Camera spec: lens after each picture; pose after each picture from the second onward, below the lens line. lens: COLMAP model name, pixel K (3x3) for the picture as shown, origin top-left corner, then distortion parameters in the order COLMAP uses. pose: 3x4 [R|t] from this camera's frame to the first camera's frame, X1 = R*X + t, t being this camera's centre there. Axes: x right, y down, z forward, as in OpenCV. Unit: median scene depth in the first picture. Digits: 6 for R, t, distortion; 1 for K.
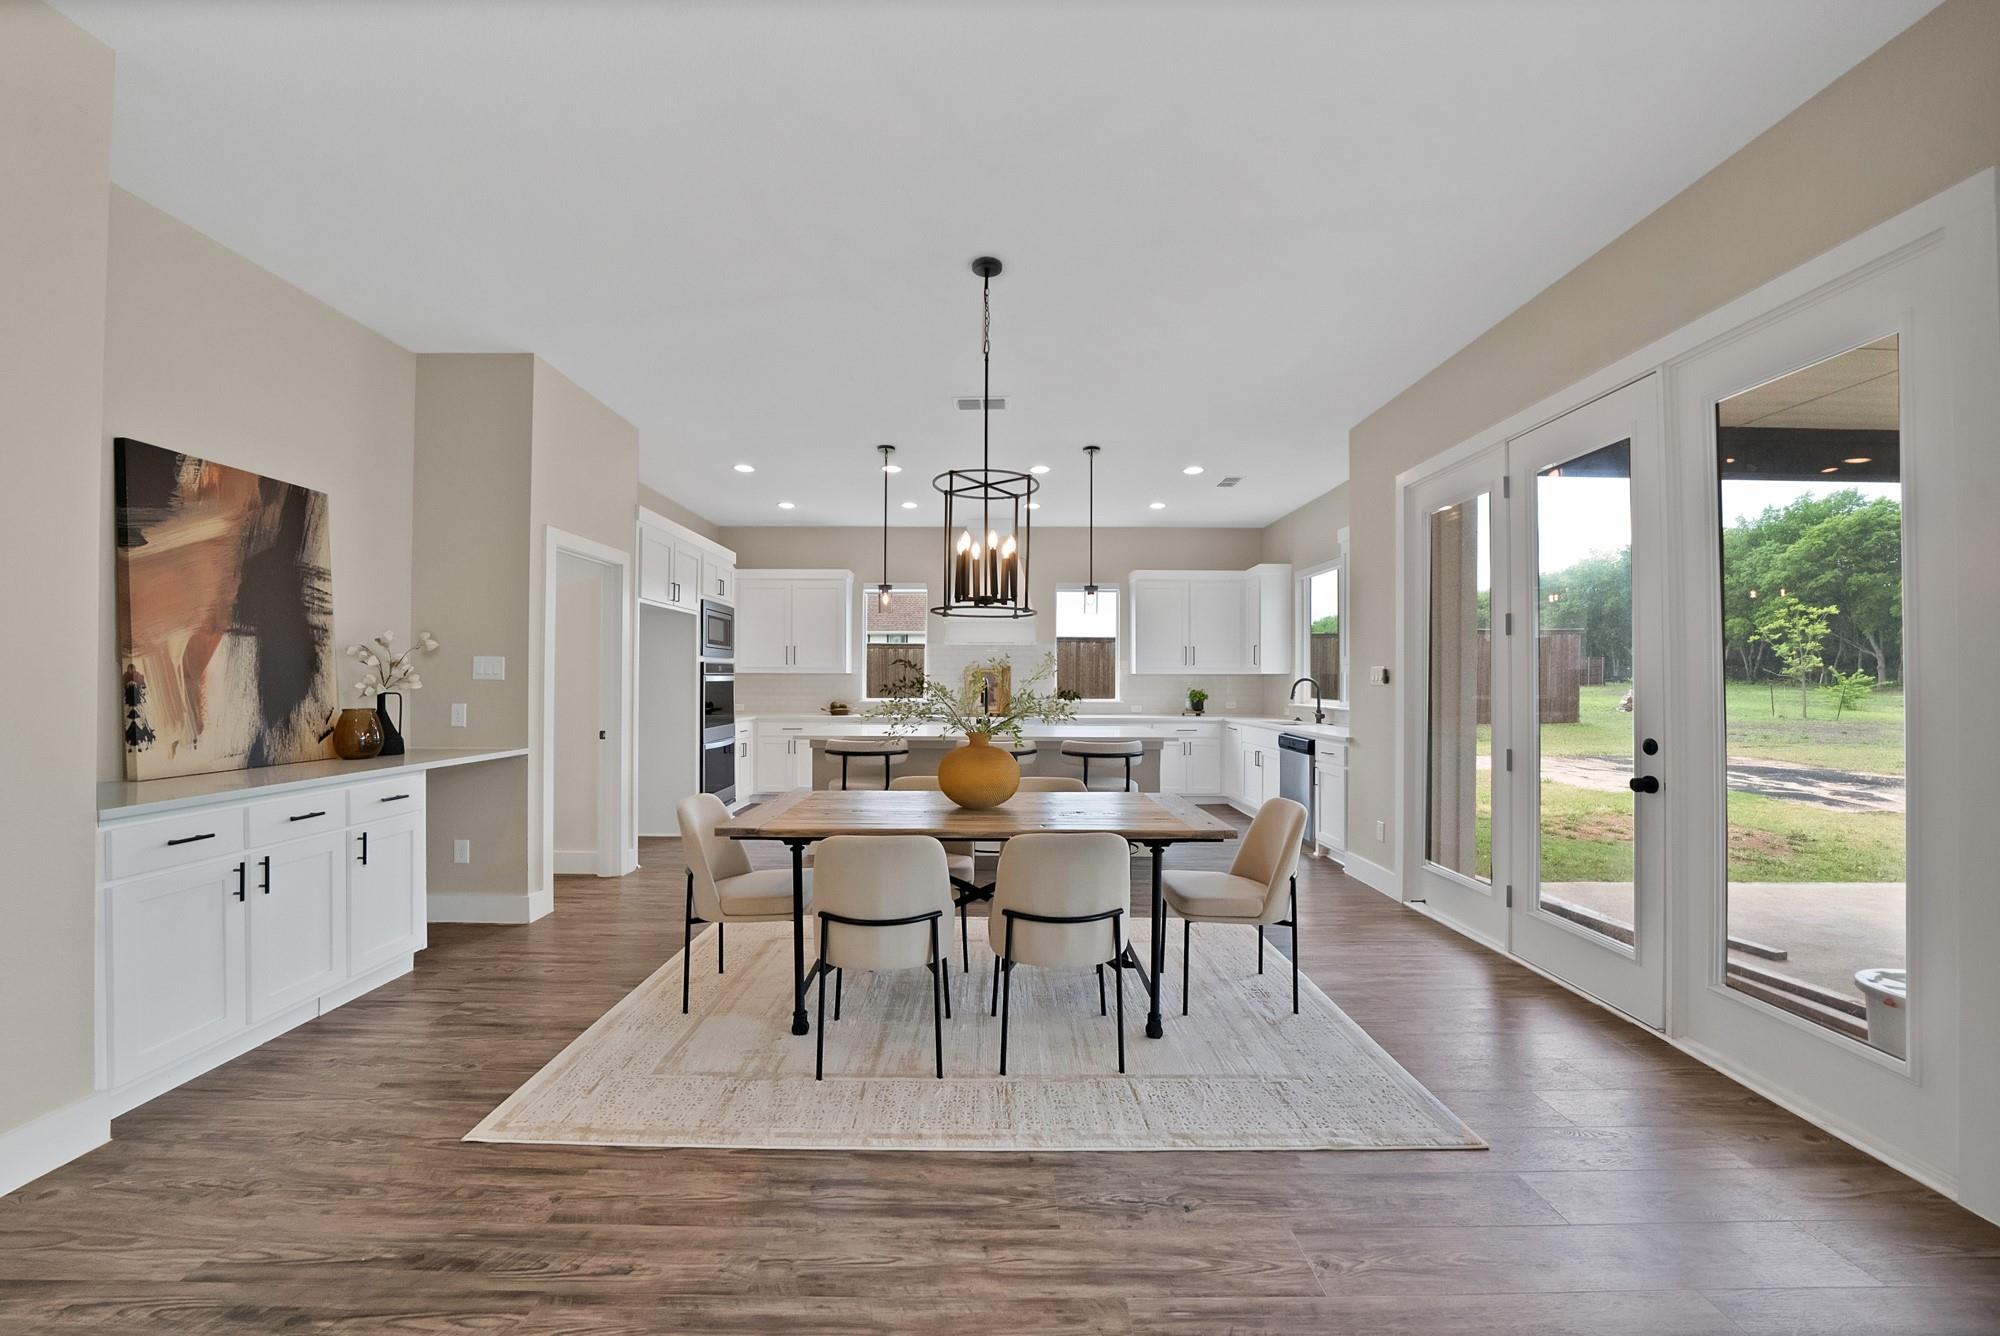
lens RADIAL K [[752.5, 0, 1007.8], [0, 752.5, 682.4], [0, 0, 1]] dist [-0.000221, 0.000074]
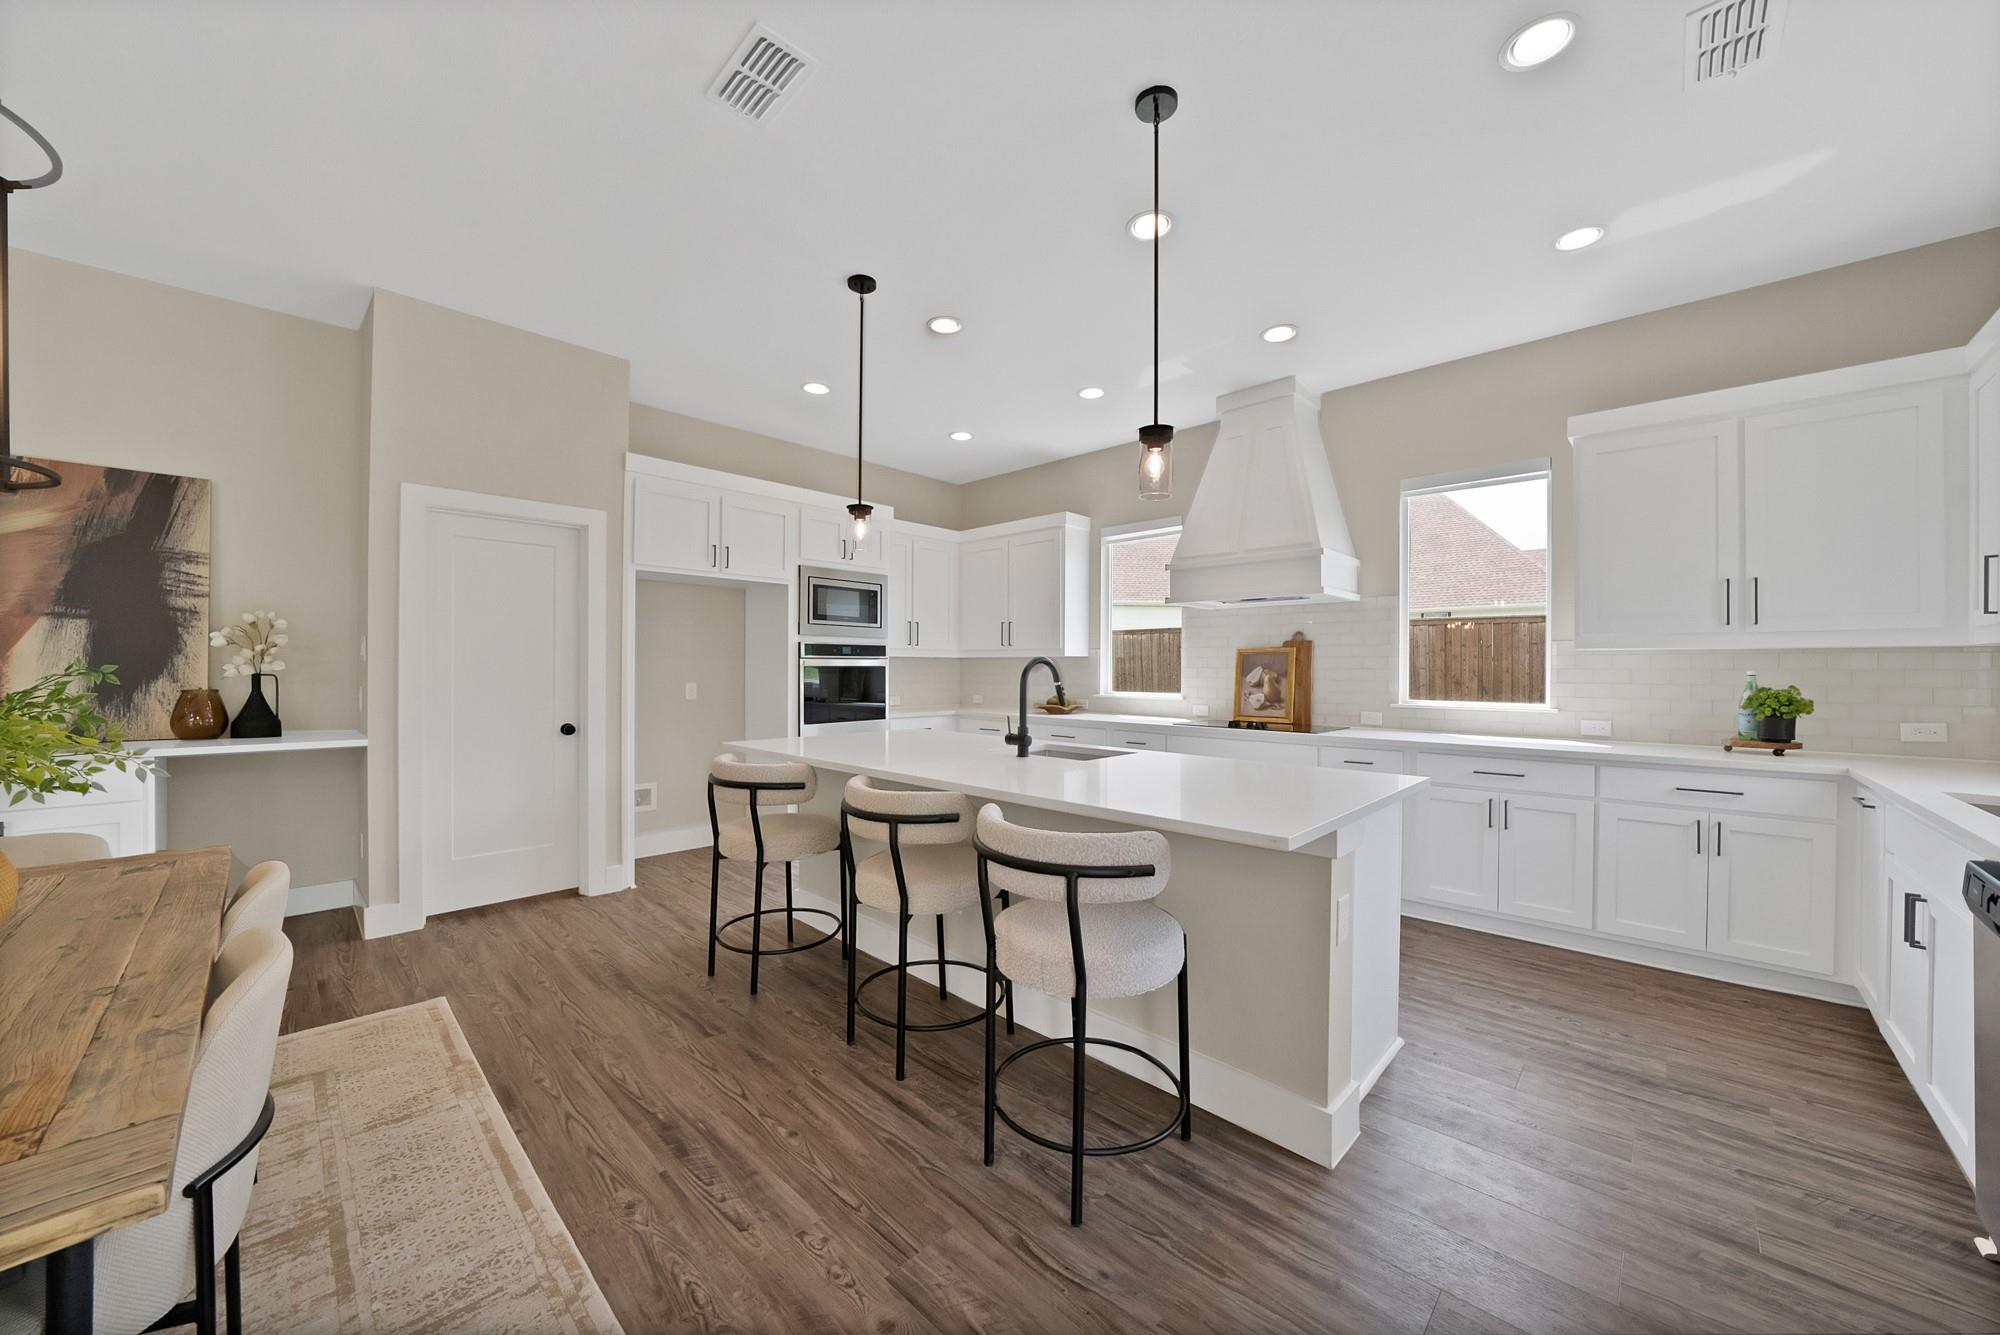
lens RADIAL K [[711.5, 0, 1010.0], [0, 711.5, 669.7], [0, 0, 1]] dist [-0.020655, 0.000240]
pose [[0.708024, 0.001332, -0.706187, 0.542857], [-0.003791, 0.999991, -0.001914, 0.006197], [0.706178, 0.004032, 0.708023, 1.122749]]
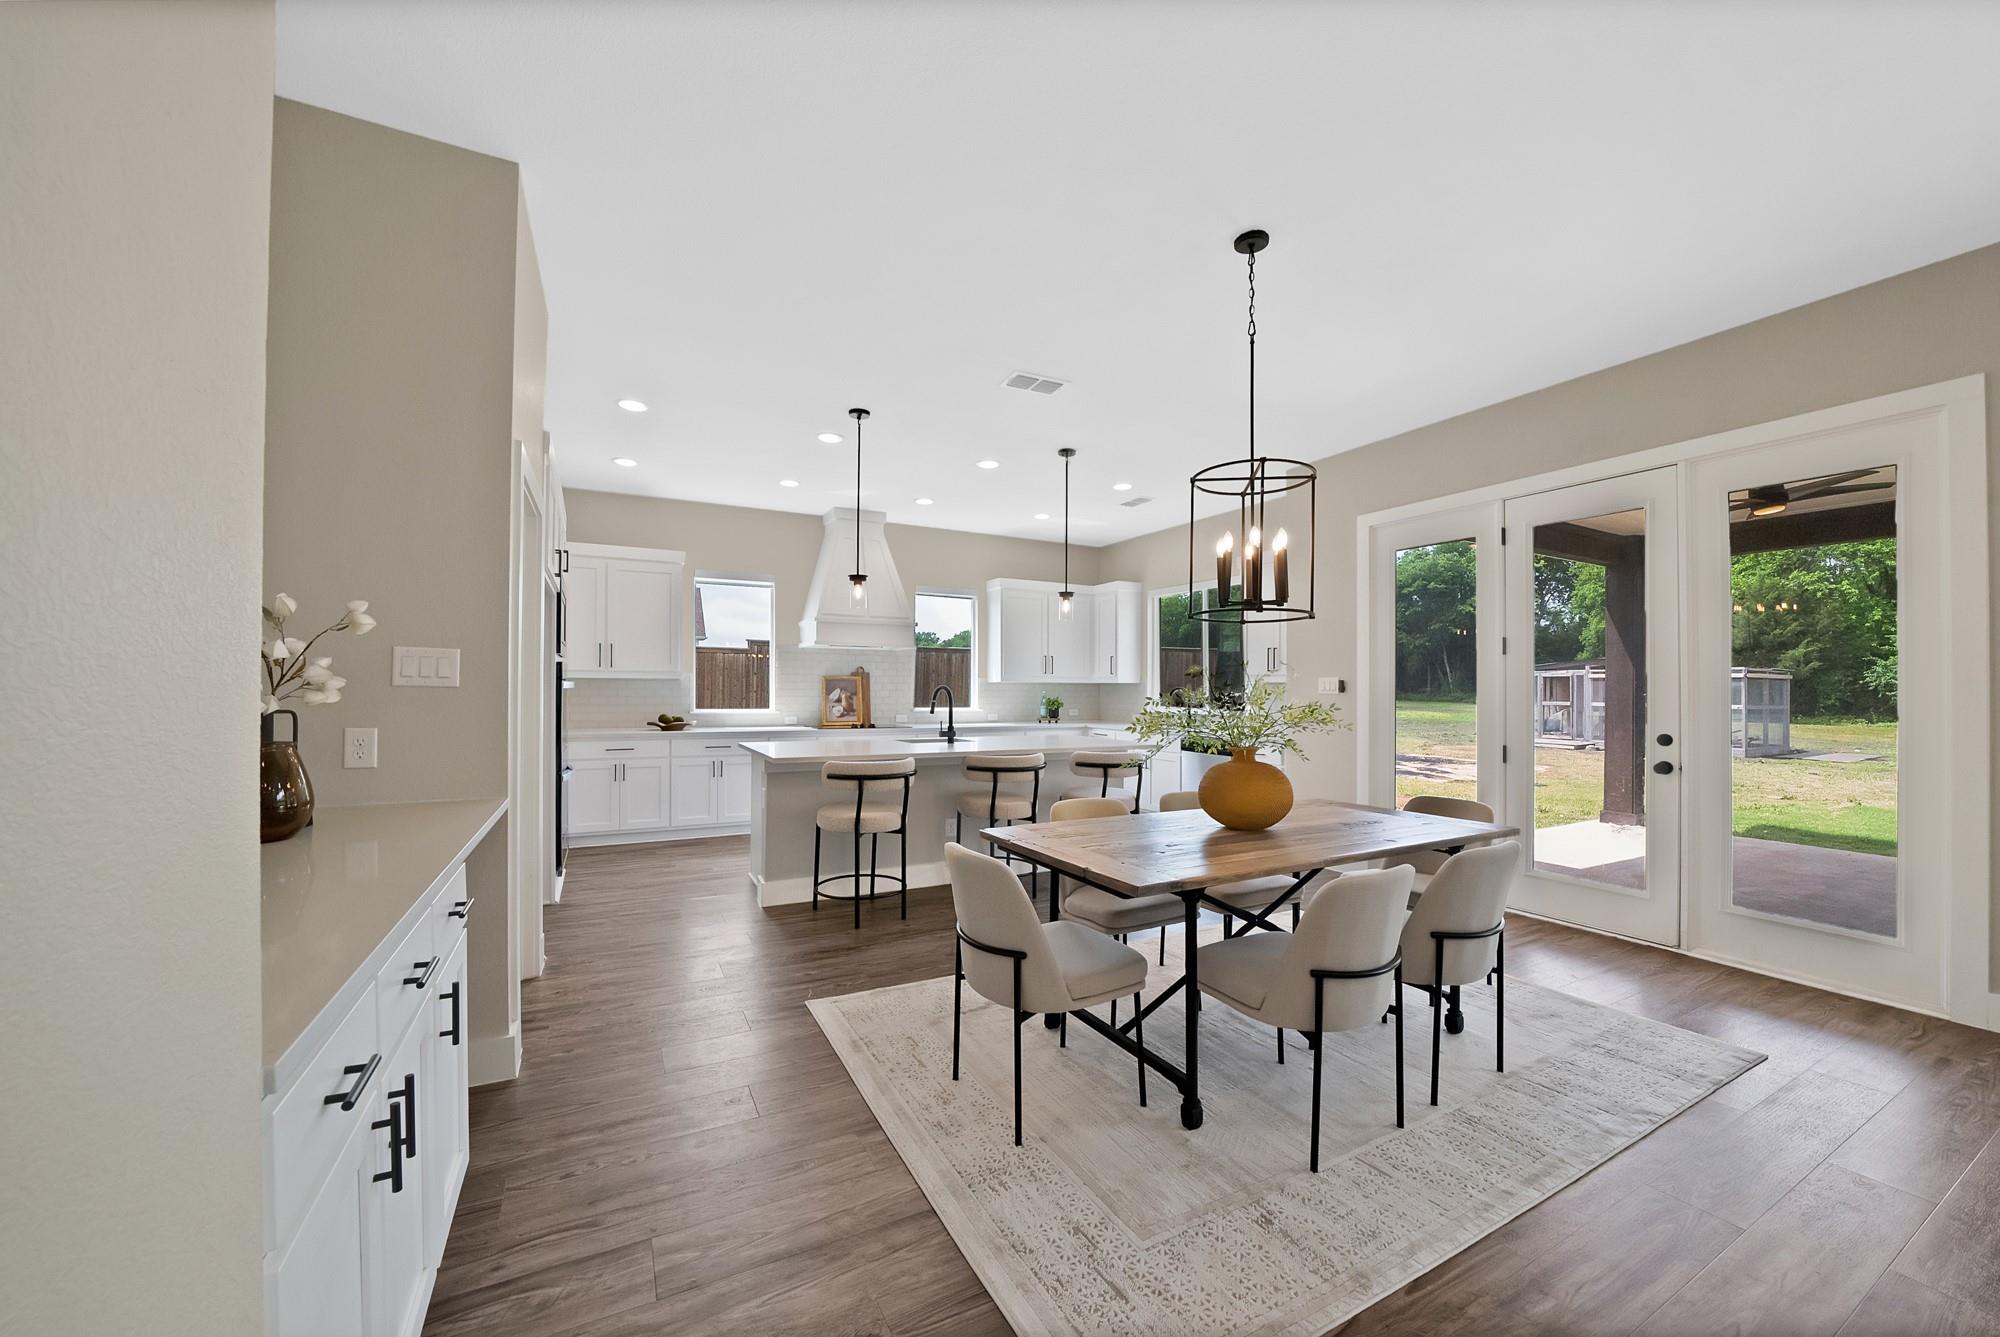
lens RADIAL K [[731.1, 0, 1014.8], [0, 731.1, 681.8], [0, 0, 1]] dist [-0.007109, -0.000006]
pose [[0.881454, 0.008179, 0.472199, -0.655372], [-0.002314, 0.999913, -0.013000, 0.002658], [-0.472265, 0.010366, 0.881396, 0.324677]]
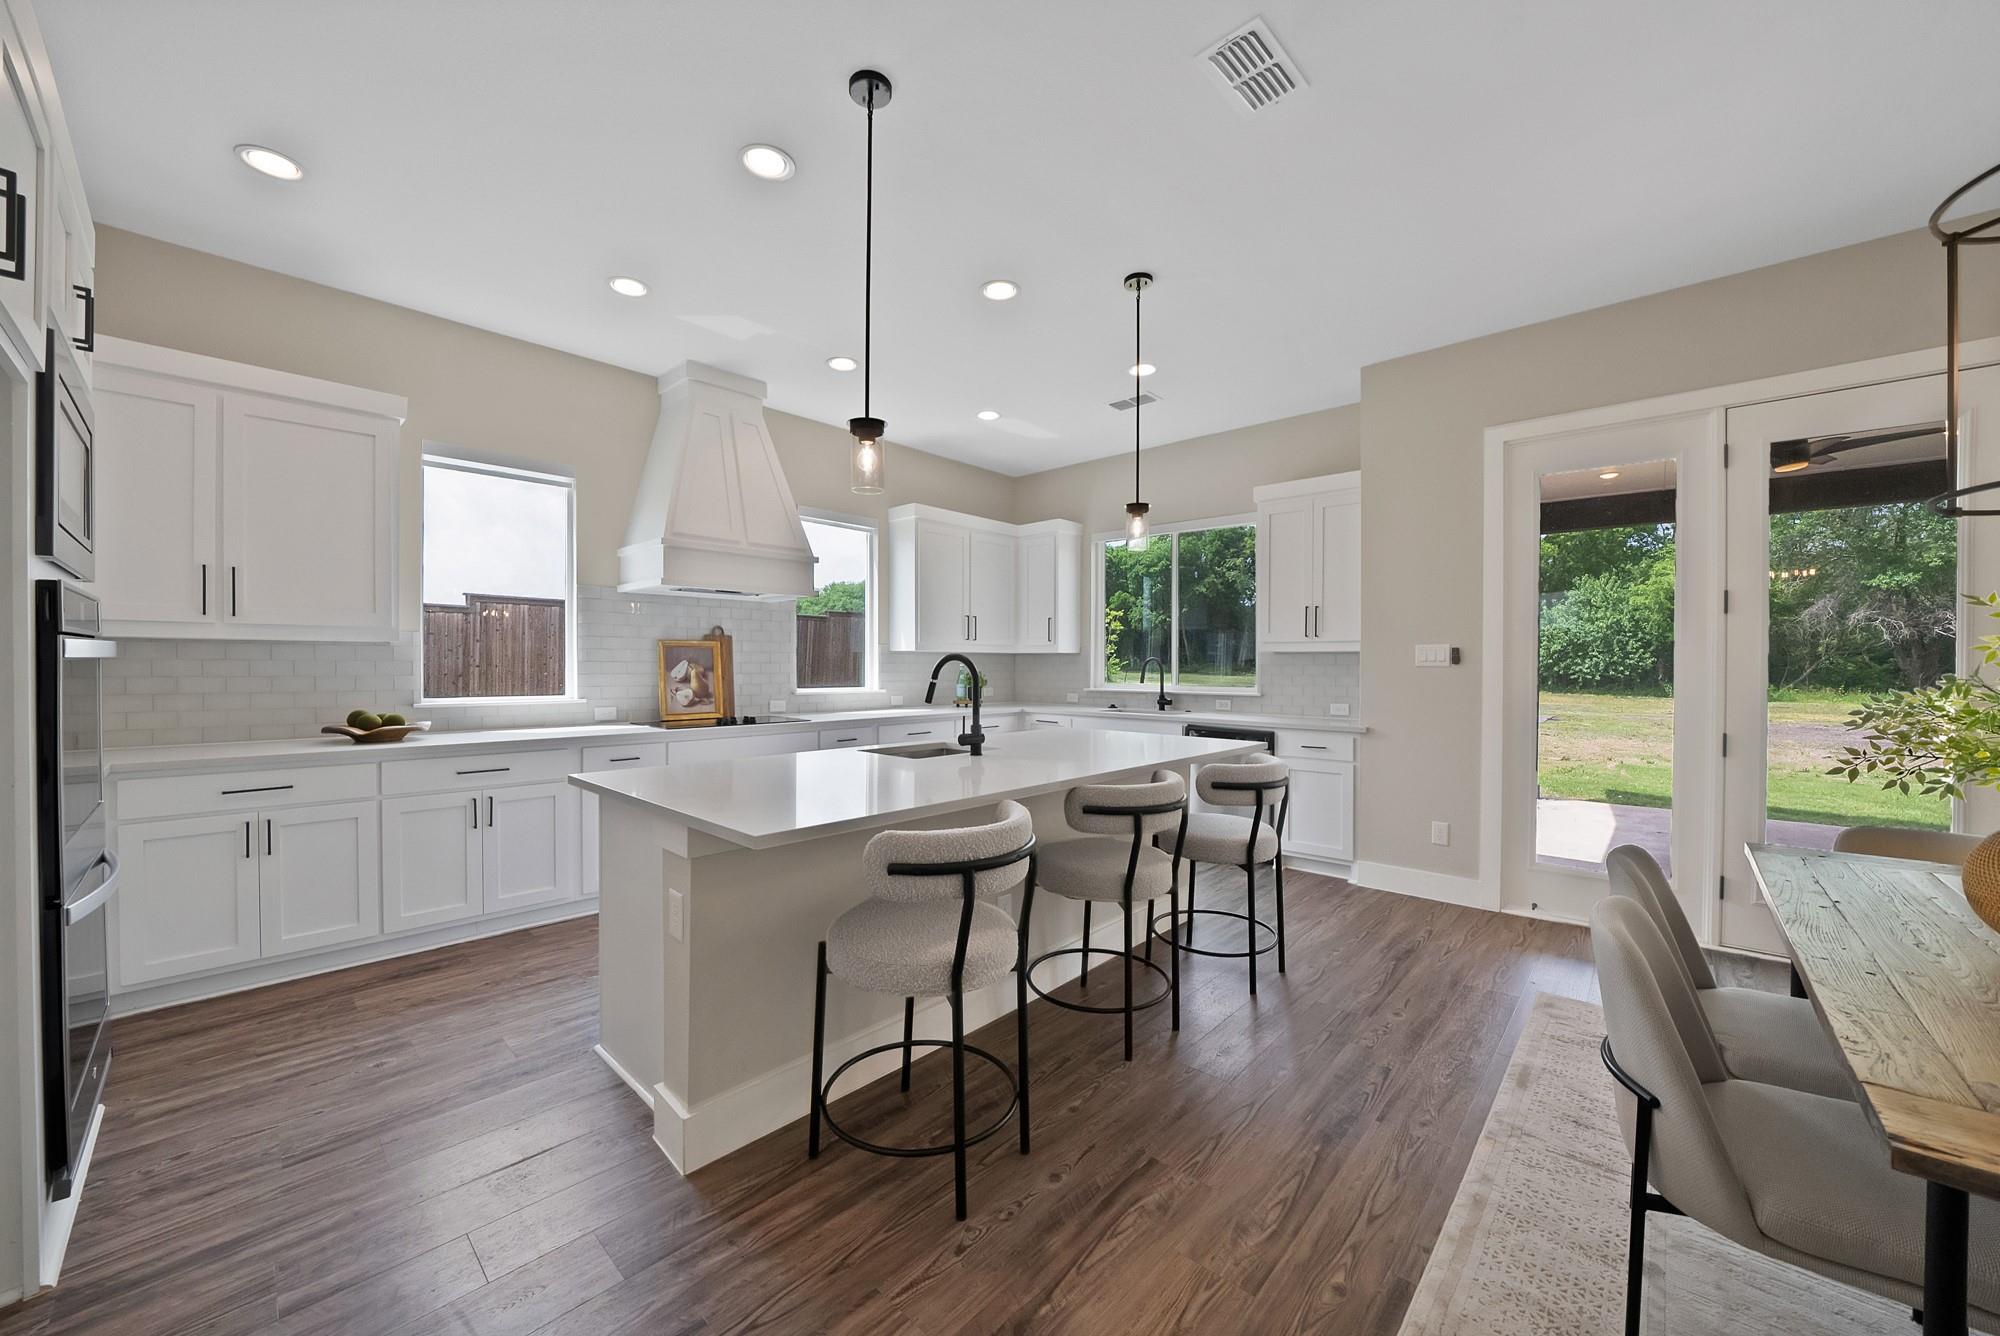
lens RADIAL K [[742.4, 0, 993.6], [0, 742.4, 667.2], [0, 0, 1]] dist [-0.011731, 0.000342]
pose [[0.701117, -0.003181, 0.713039, -0.667469], [0.000845, 0.999993, 0.003630, 0.003490], [-0.713045, -0.001943, 0.701115, 1.111842]]
